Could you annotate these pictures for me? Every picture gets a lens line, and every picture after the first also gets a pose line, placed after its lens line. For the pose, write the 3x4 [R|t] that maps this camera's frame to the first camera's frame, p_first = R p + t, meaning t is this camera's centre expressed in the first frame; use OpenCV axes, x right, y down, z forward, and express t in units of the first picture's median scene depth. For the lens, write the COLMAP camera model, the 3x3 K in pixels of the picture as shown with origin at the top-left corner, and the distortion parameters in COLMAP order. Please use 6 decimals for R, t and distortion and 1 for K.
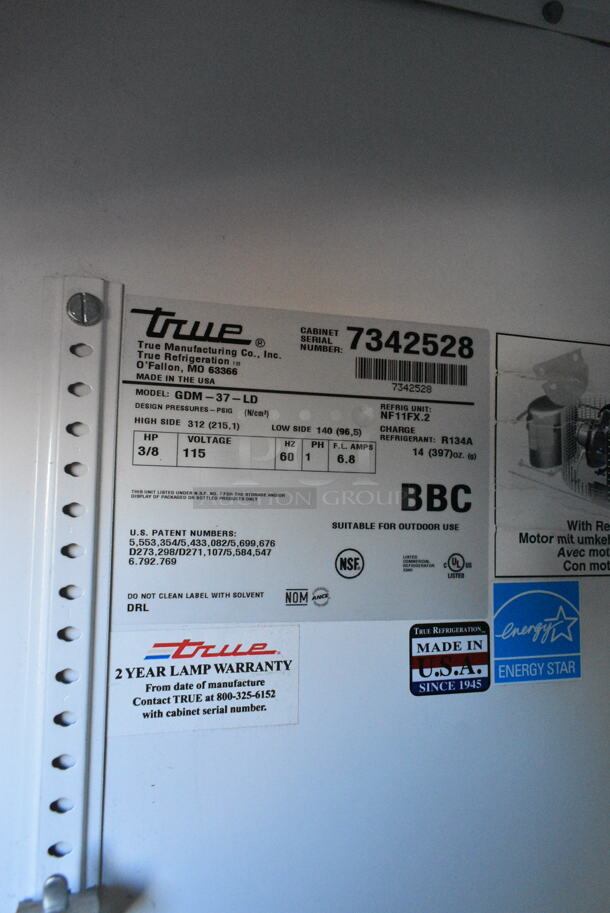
lens RADIAL K [[707.2, 0, 305.0], [0, 707.2, 456.5], [0, 0, 1]] dist [-0.011035, 0.000974]
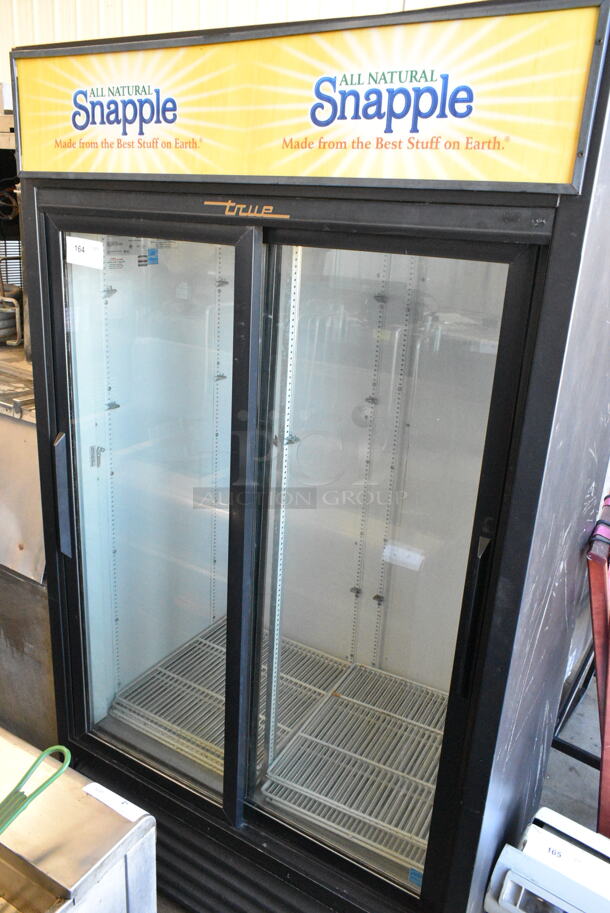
lens RADIAL K [[707.2, 0, 305.0], [0, 707.2, 456.5], [0, 0, 1]] dist [-0.011035, 0.000974]
pose [[0.728453, -0.201512, 0.654790, -3.521716], [-0.087985, 0.920331, 0.381116, -0.714955], [-0.679423, -0.335236, 0.652688, -5.177619]]
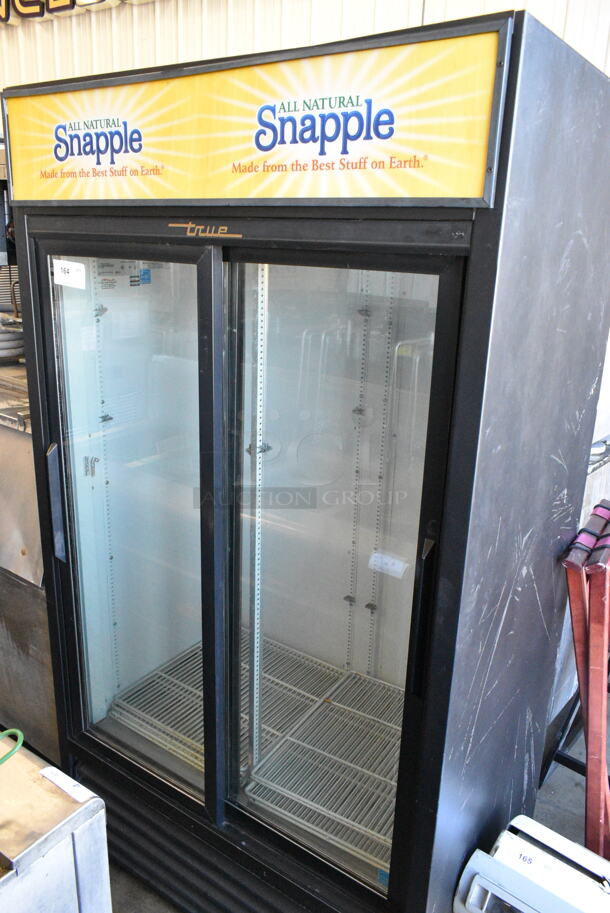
lens RADIAL K [[707.2, 0, 305.0], [0, 707.2, 456.5], [0, 0, 1]] dist [-0.011035, 0.000974]
pose [[0.770989, -0.187327, 0.608675, -3.197406], [-0.060016, 0.930135, 0.362279, -0.767009], [-0.634015, -0.315843, 0.705881, -5.787935]]
